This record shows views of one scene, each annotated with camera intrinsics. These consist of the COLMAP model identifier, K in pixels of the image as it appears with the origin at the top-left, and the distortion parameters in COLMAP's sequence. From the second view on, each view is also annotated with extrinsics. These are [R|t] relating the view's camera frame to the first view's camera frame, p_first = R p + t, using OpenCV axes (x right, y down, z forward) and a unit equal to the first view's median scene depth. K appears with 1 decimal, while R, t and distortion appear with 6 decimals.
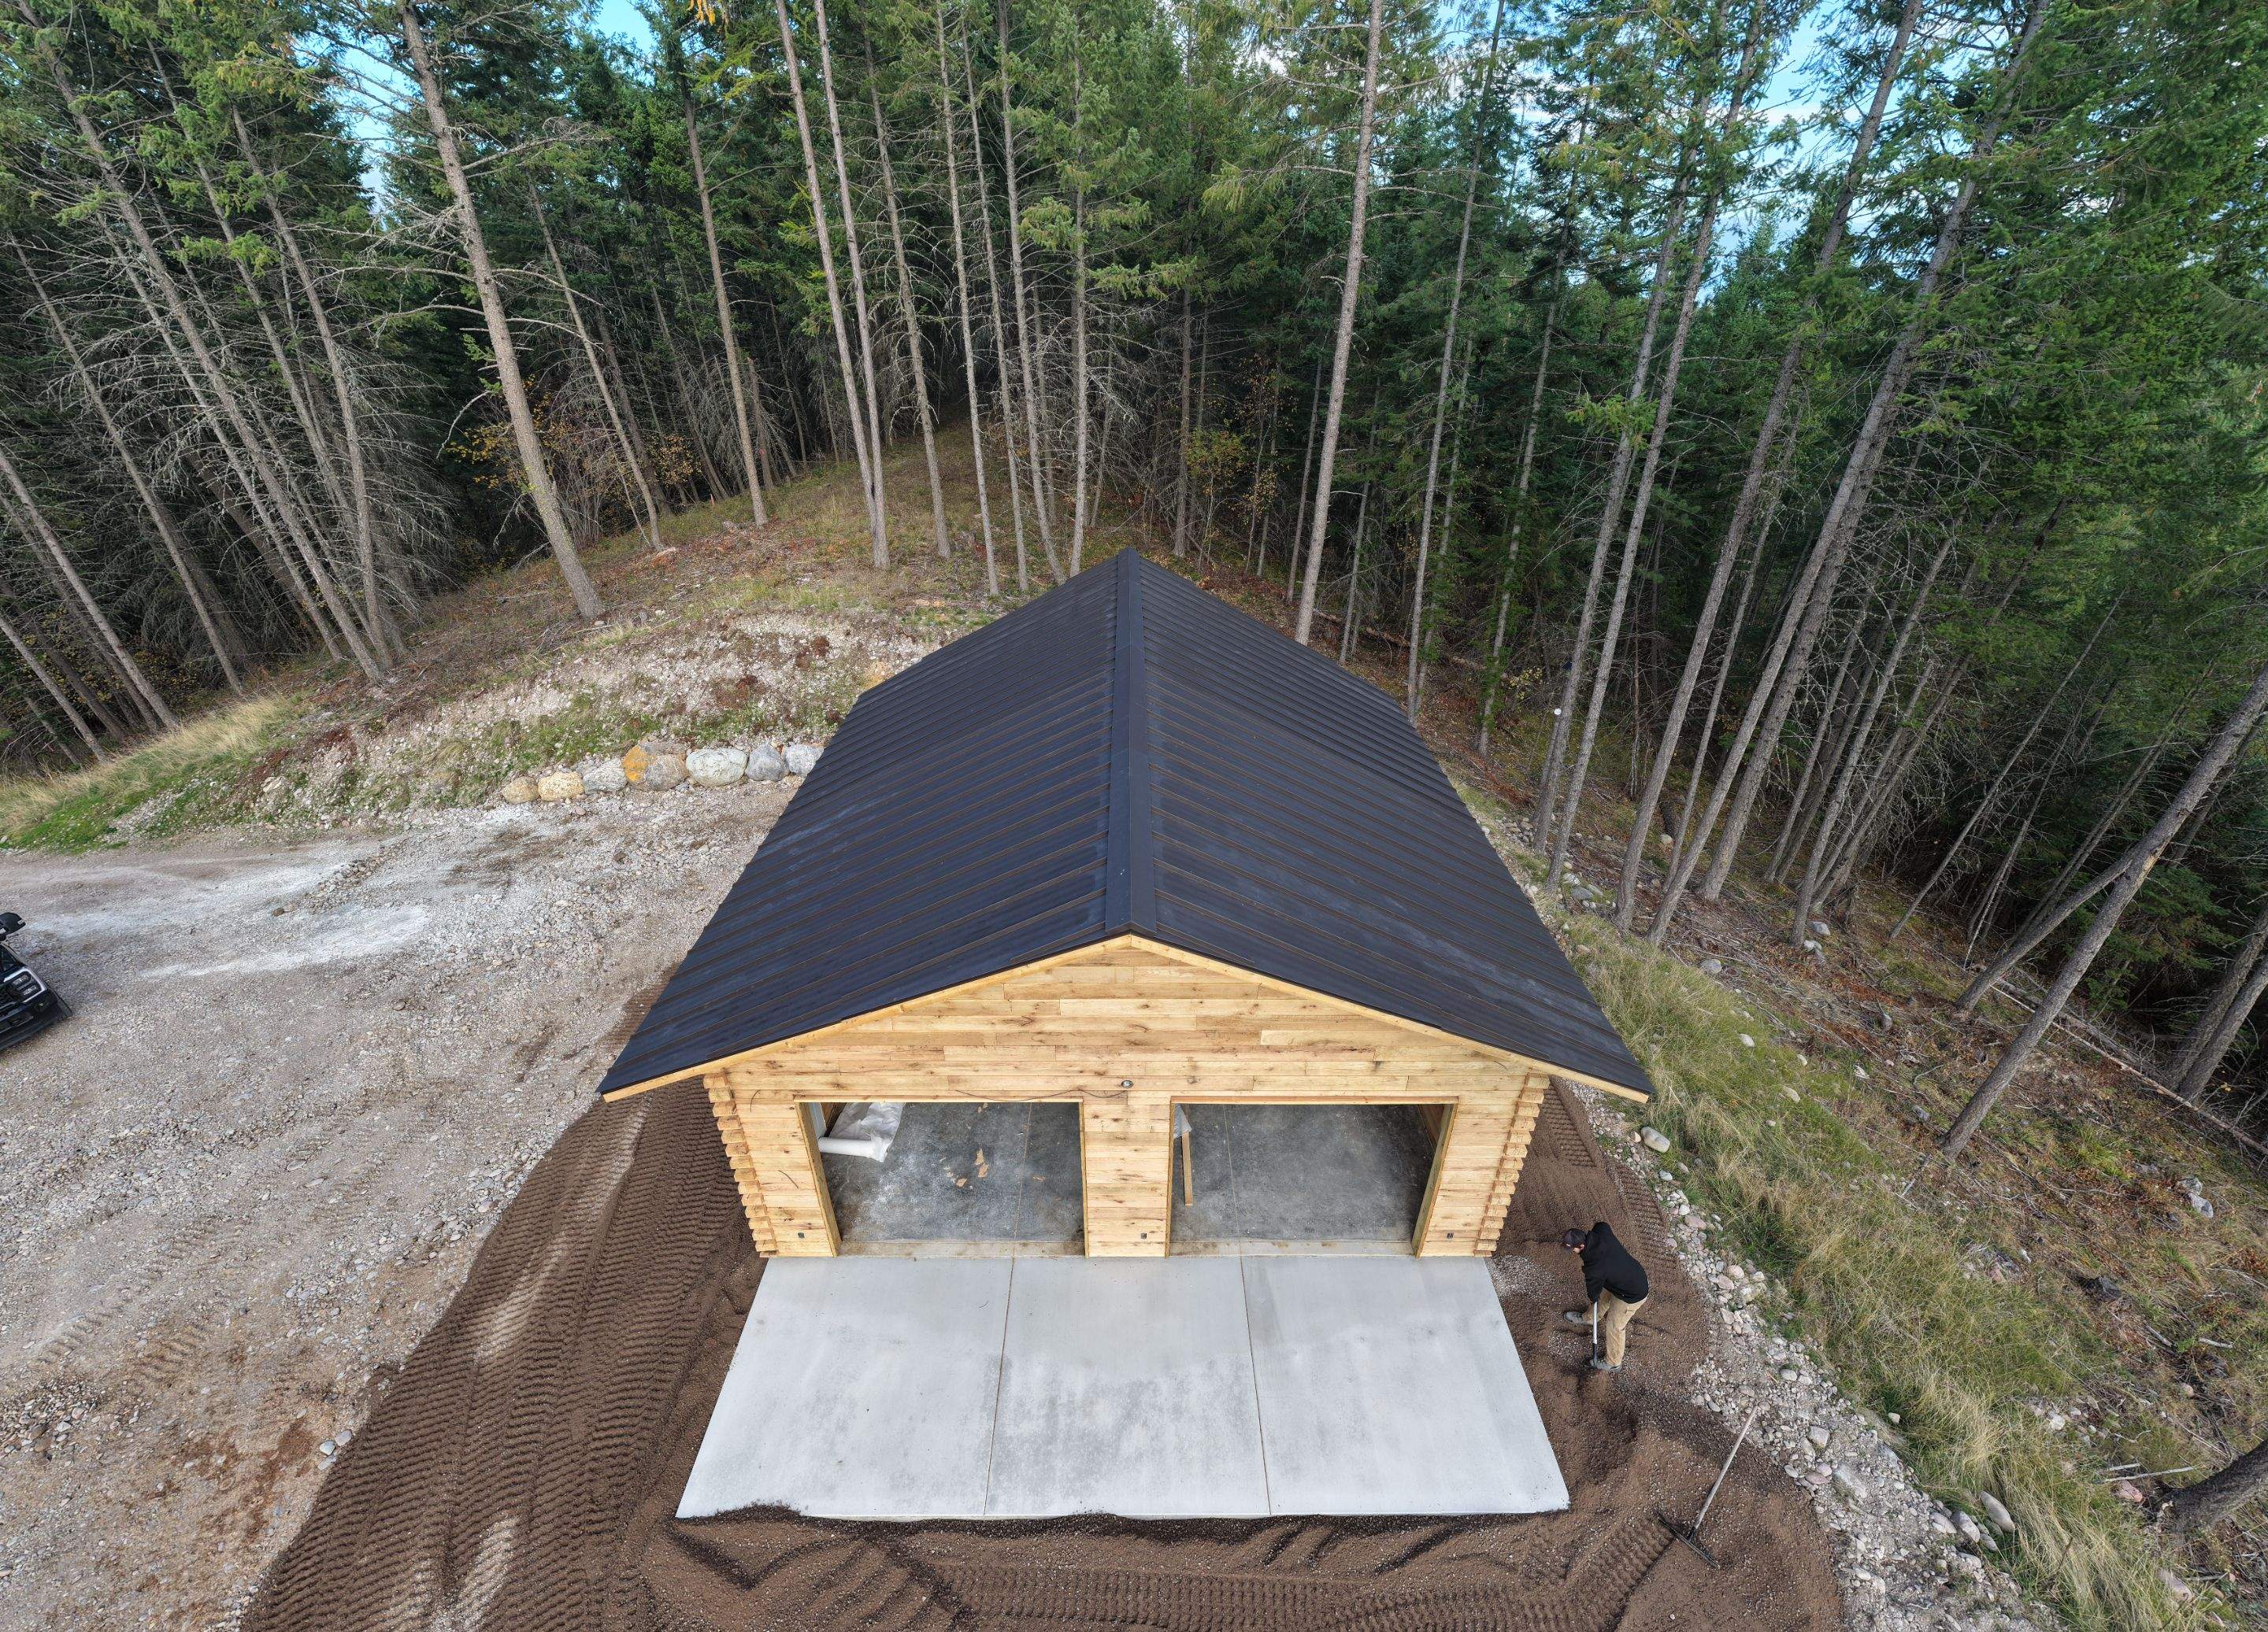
lens RADIAL K [[901.5, 0, 1135.2], [0, 901.5, 812.2], [0, 0, 1]] dist [-0.000081, 0.000104]
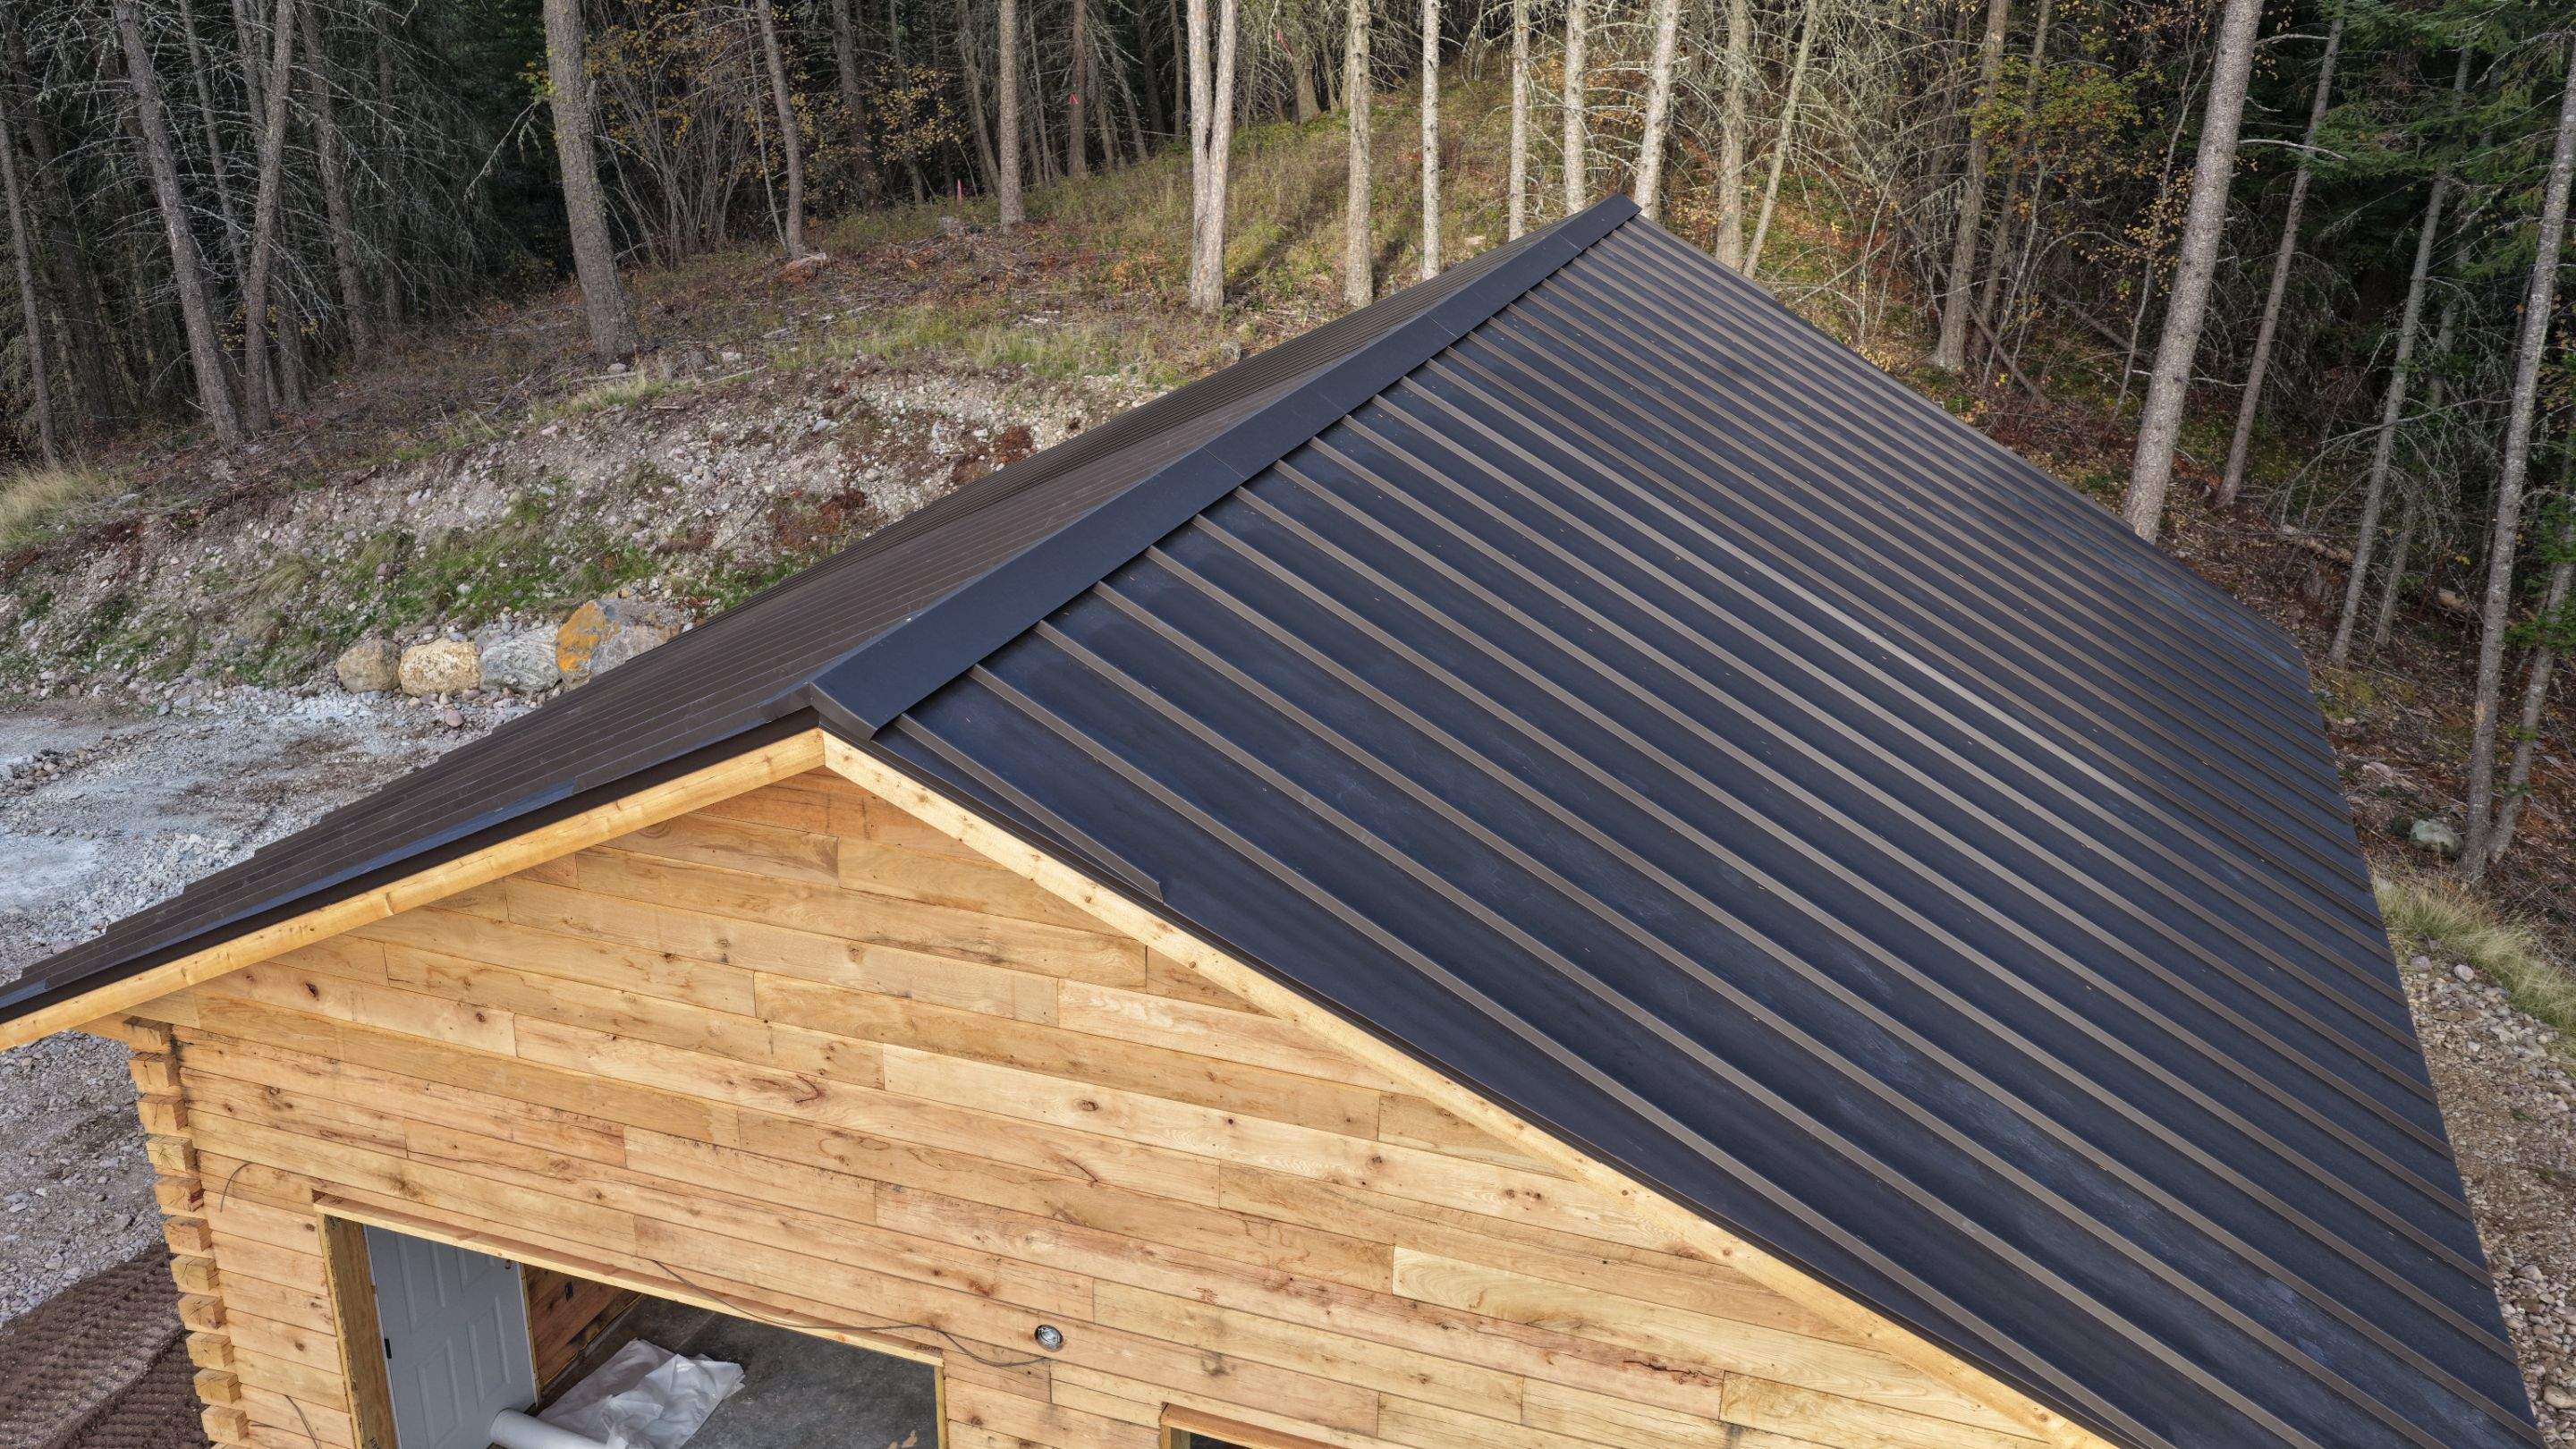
lens RADIAL K [[2140.9, 0, 1295.3], [0, 2140.9, 706.2], [0, 0, 1]] dist [-0.013939, 0.040676]
pose [[0.943659, 0.125129, -0.306350, 0.202613], [-0.172599, 0.975968, -0.133027, 0.094503], [0.282342, 0.178408, 0.942578, 0.102602]]
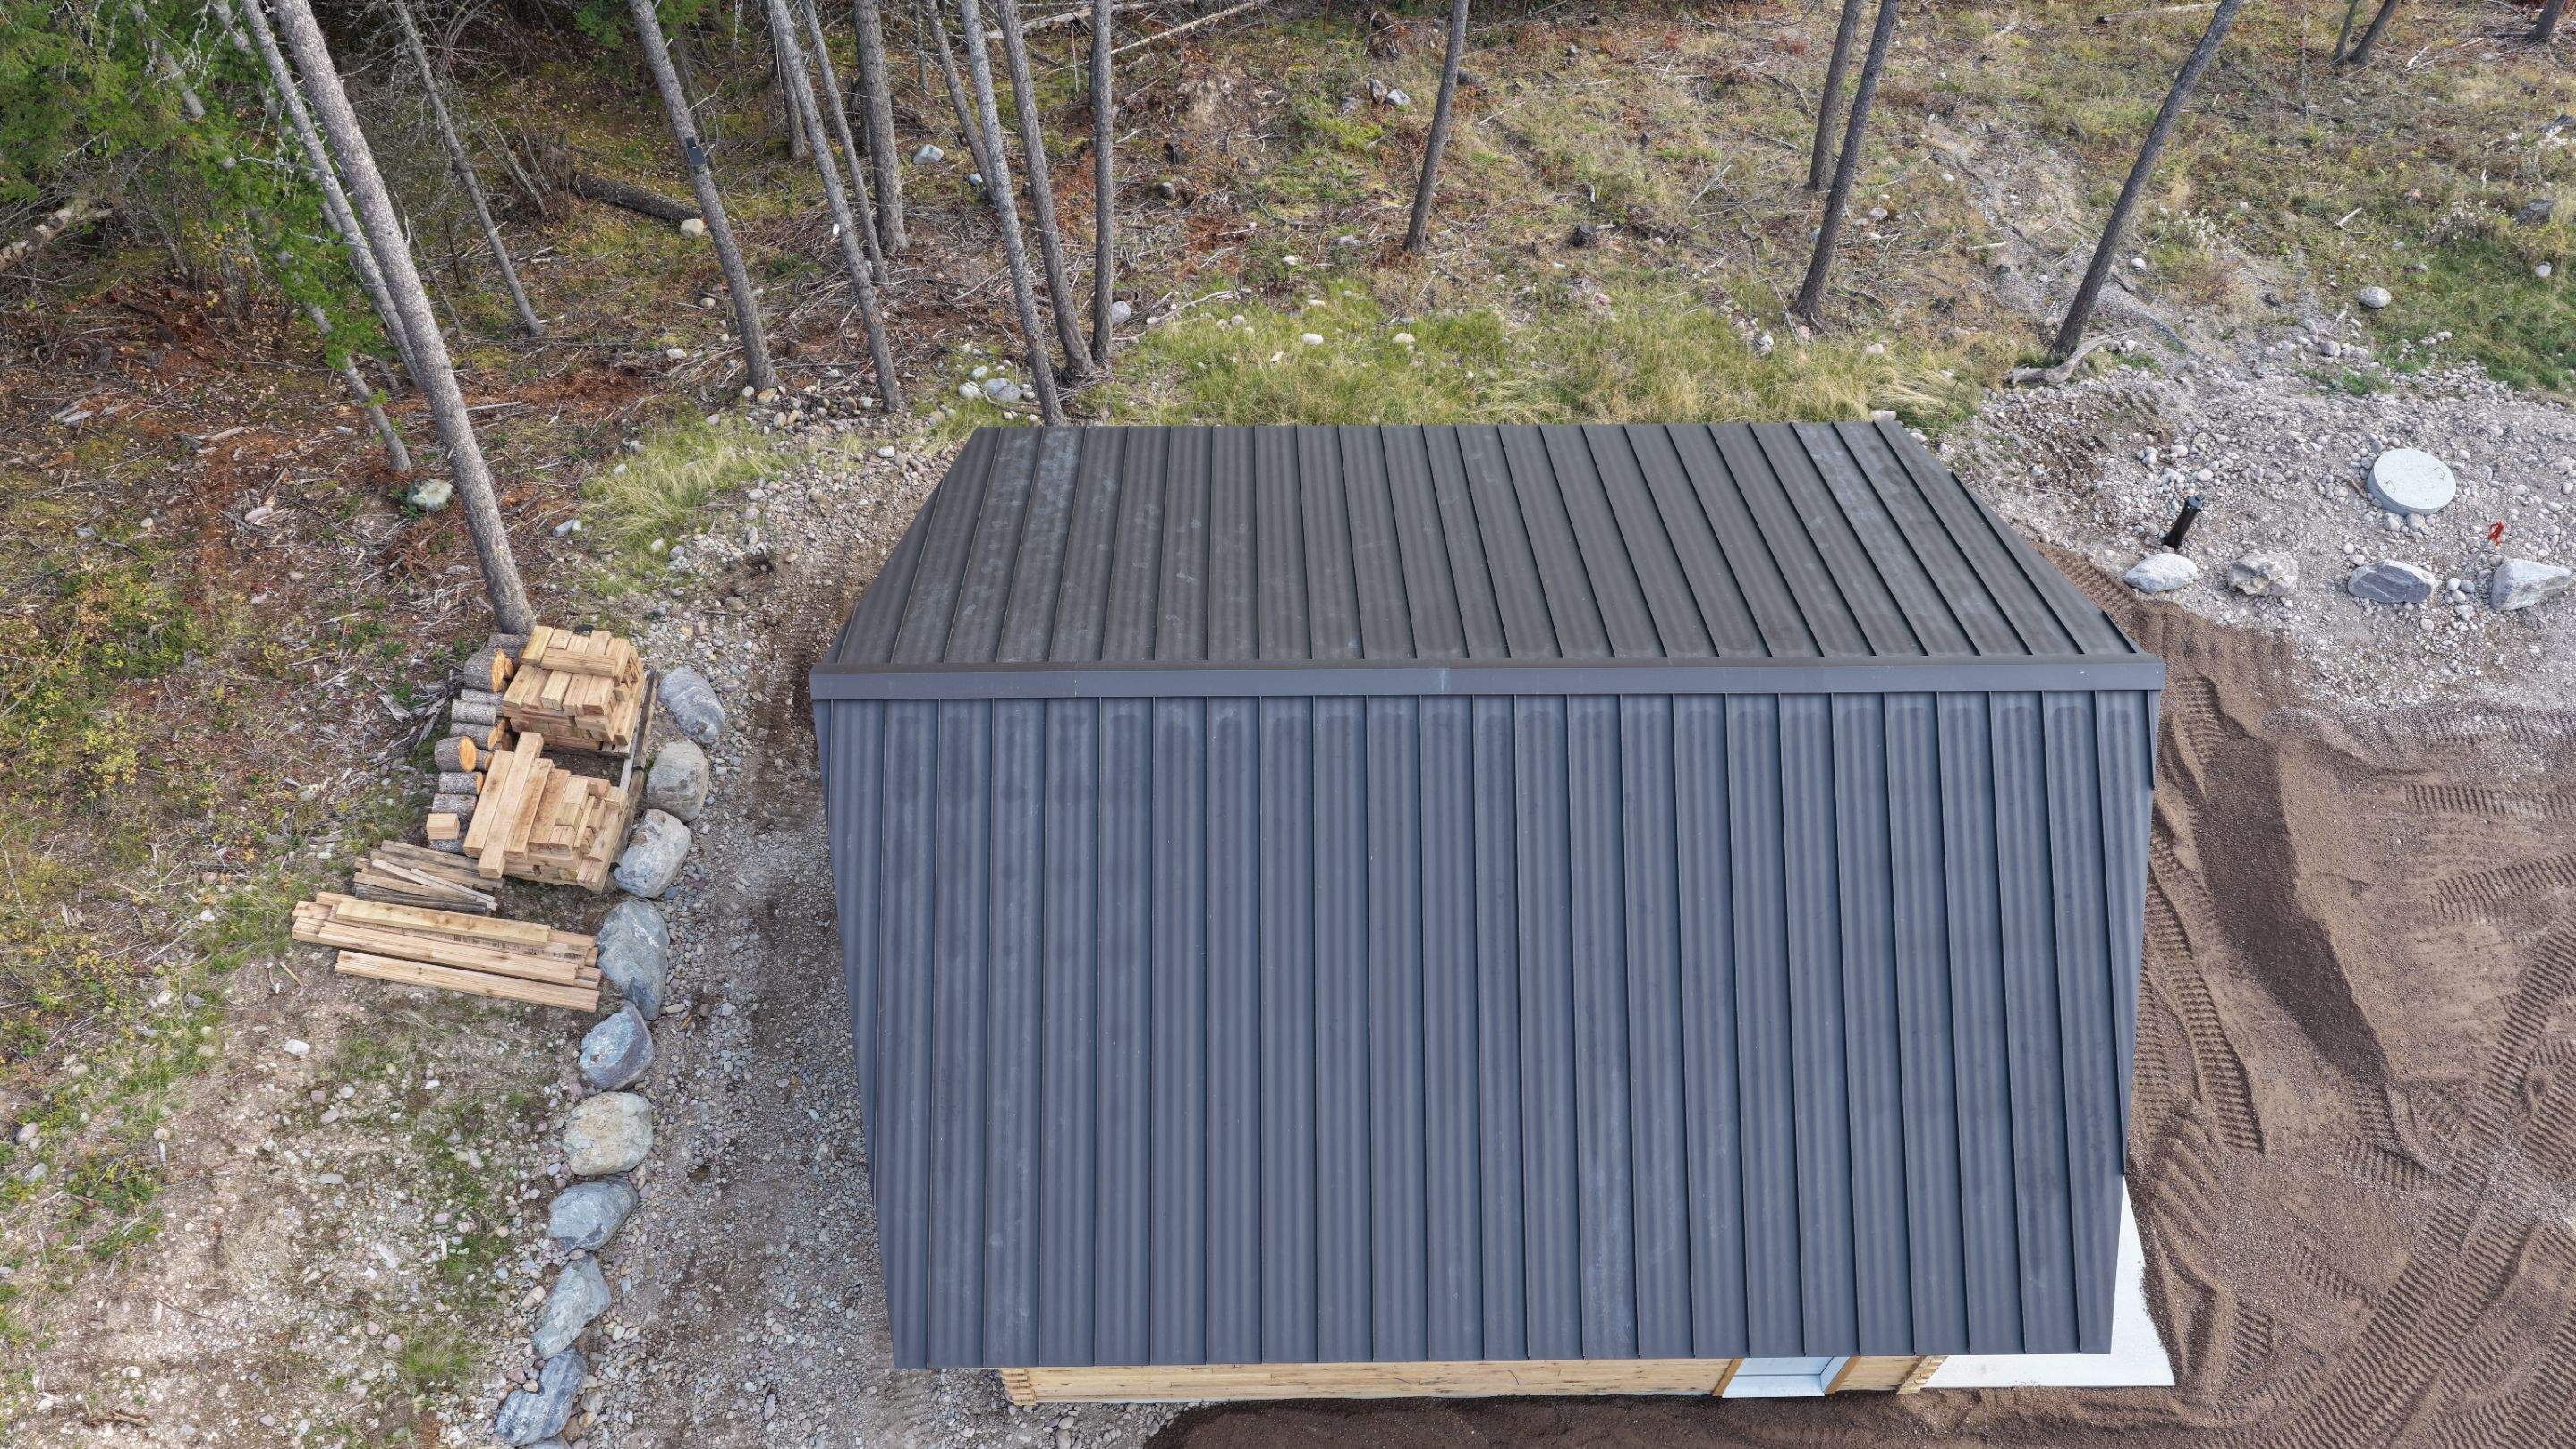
lens RADIAL K [[2140.9, 0, 1289.6], [0, 2140.9, 720.9], [0, 0, 1]] dist [-0.013939, 0.040676]
pose [[-0.008187, -0.835408, 0.549569, -0.701539], [0.486391, 0.476865, 0.732136, -1.077659], [-0.873703, 0.273300, 0.402431, 0.401505]]
